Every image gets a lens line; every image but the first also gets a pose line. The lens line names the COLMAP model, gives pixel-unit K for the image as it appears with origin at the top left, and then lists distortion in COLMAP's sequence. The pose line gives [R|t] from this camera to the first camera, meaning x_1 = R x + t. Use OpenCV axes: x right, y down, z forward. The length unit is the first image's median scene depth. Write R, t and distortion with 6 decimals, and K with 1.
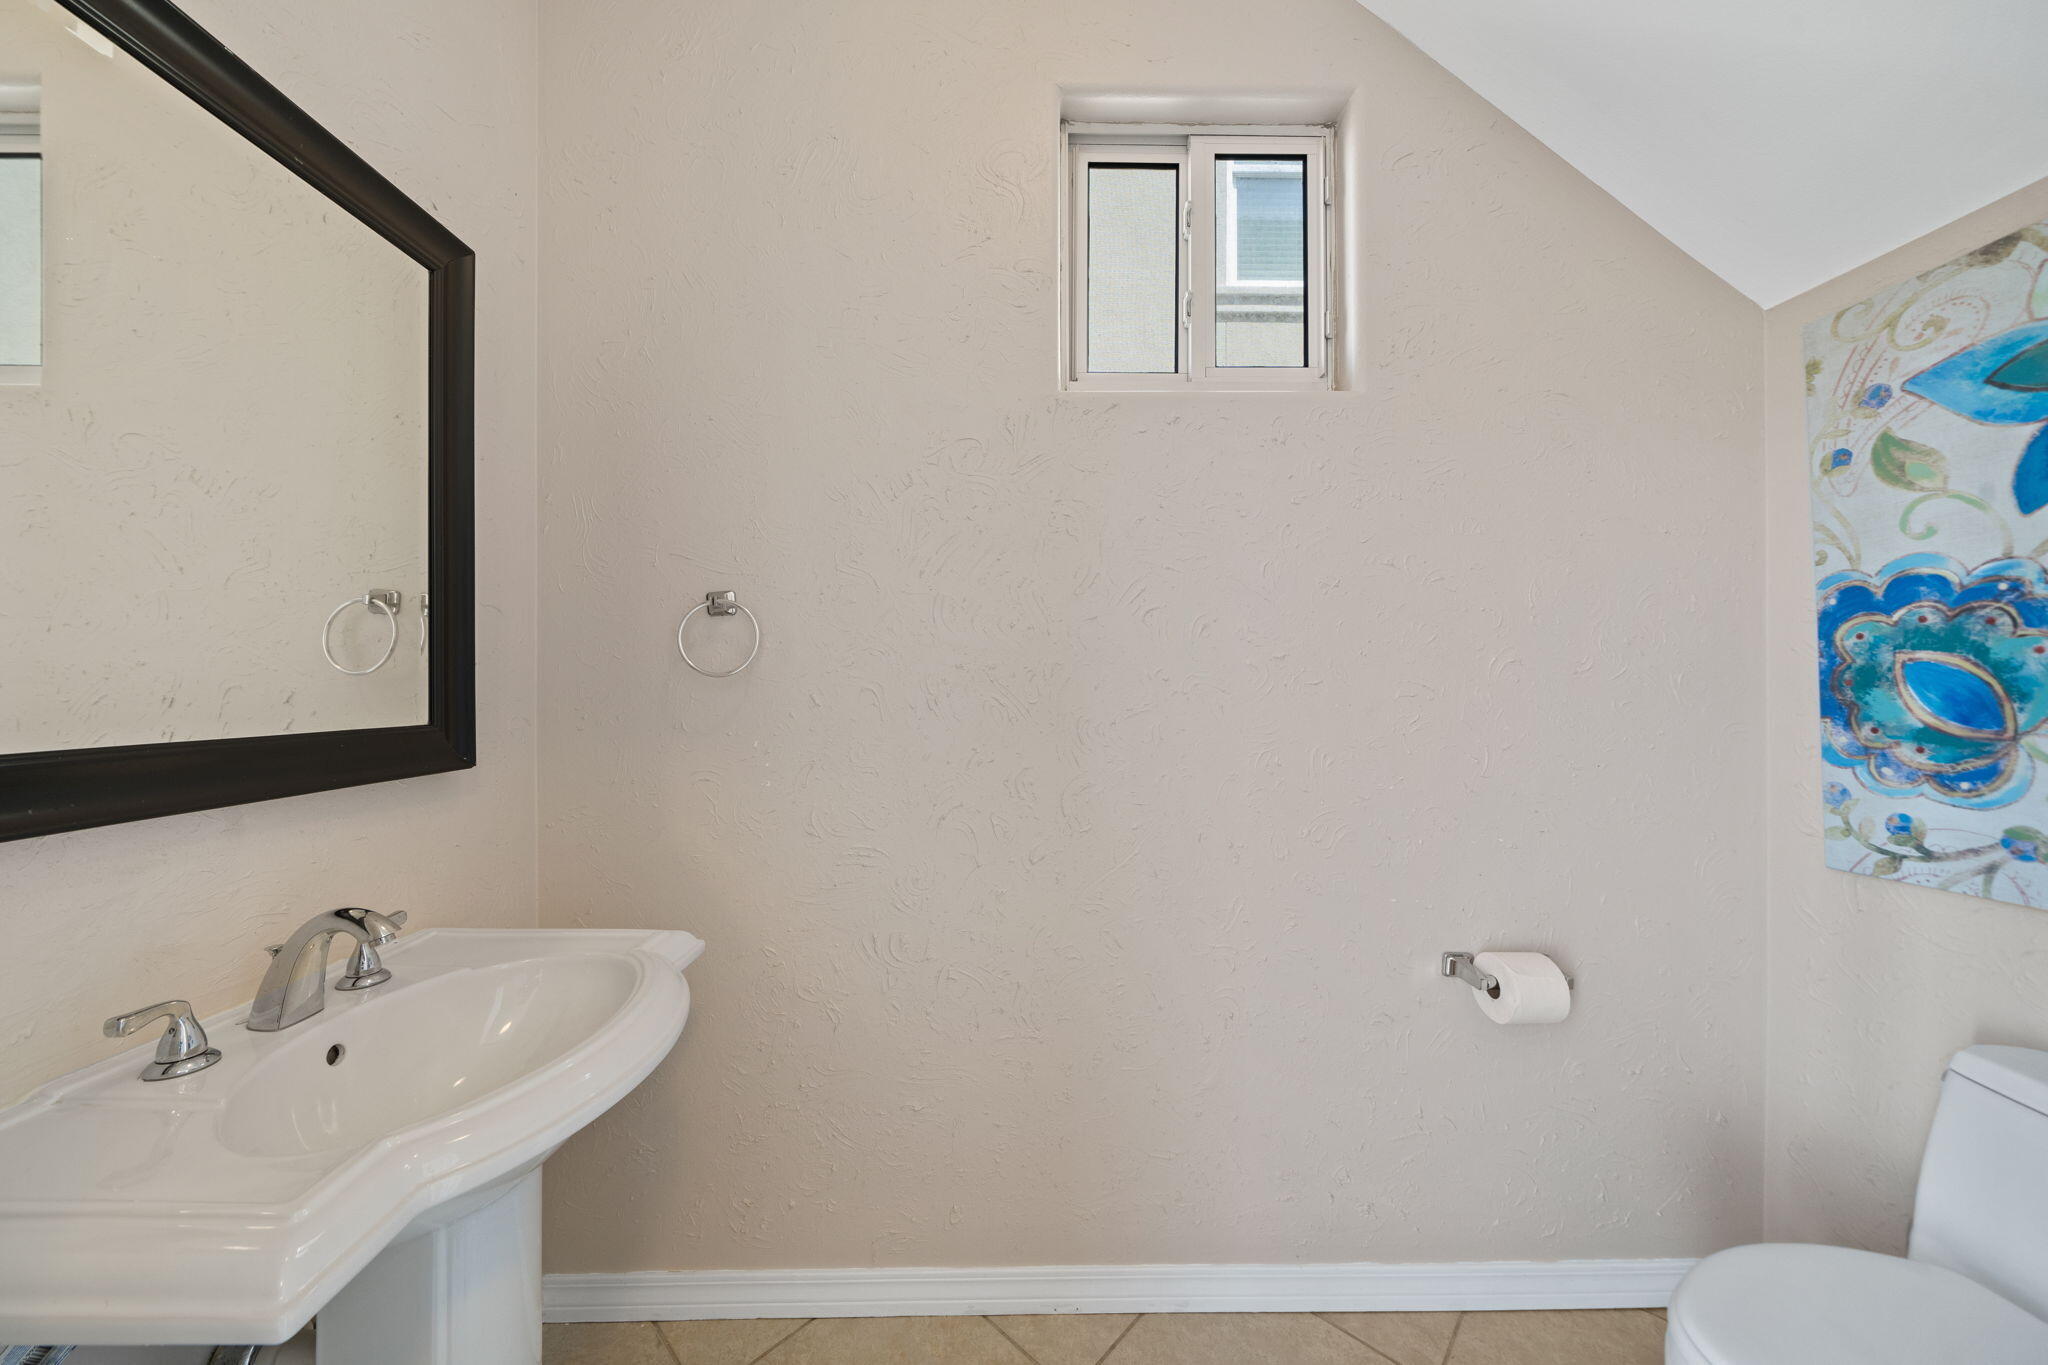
lens RADIAL K [[708.4, 0, 1017.6], [0, 708.4, 676.6], [0, 0, 1]] dist [0.001118, -0.000031]
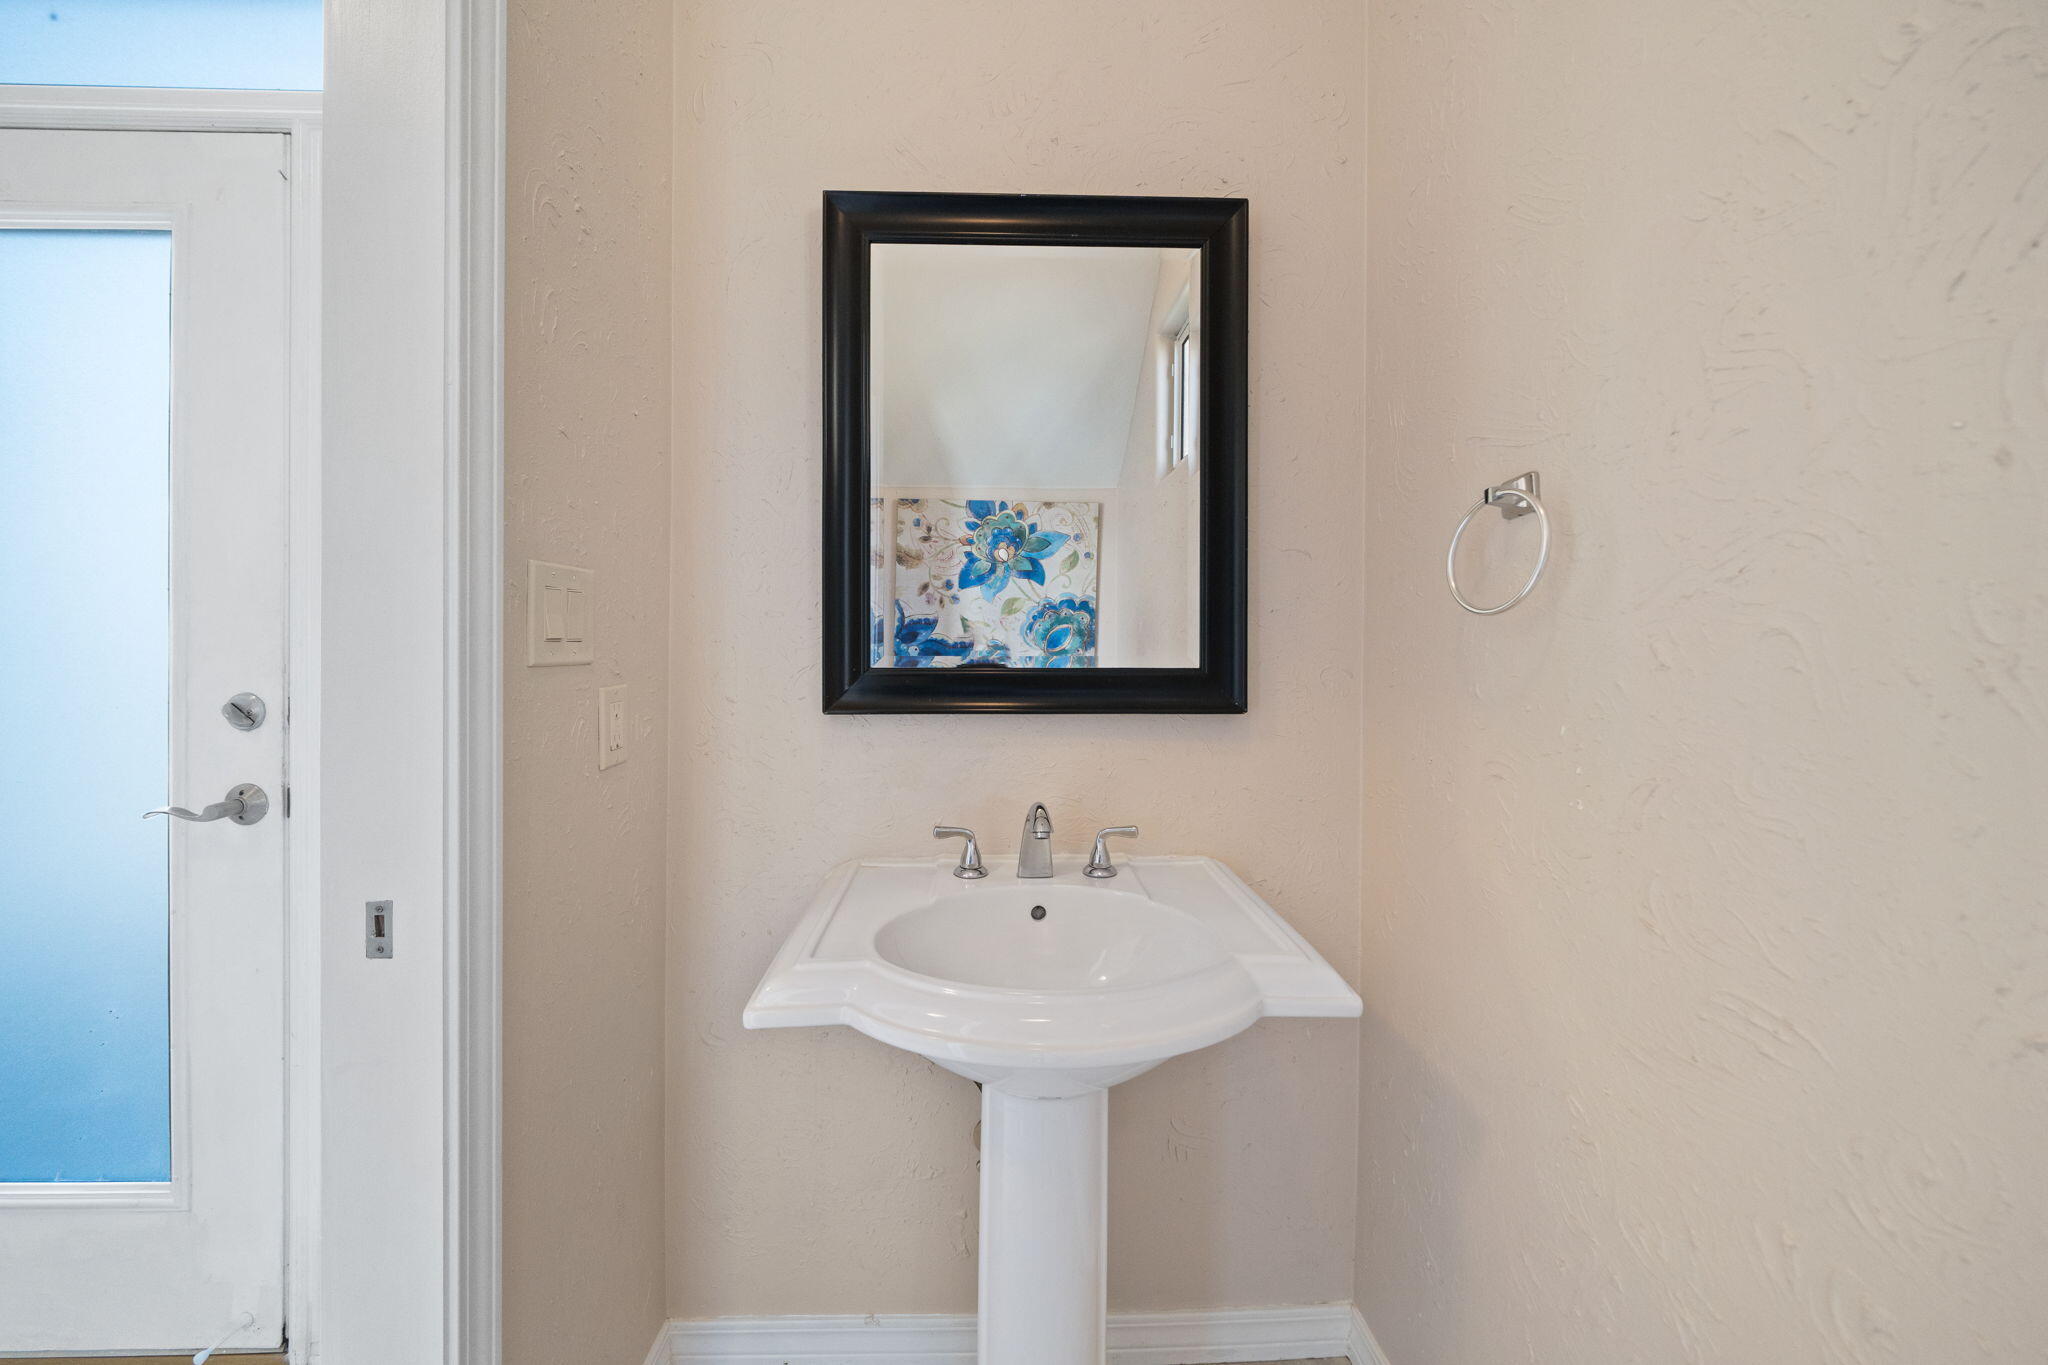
lens RADIAL K [[725.3, 0, 1024.1], [0, 725.3, 642.8], [0, 0, 1]] dist [0.000509, 0.000008]
pose [[-0.000016, 0.000926, -1.000000, 0.278890], [0.008678, 0.999962, 0.000926, 0.025594], [0.999962, -0.008678, -0.000024, 0.733448]]
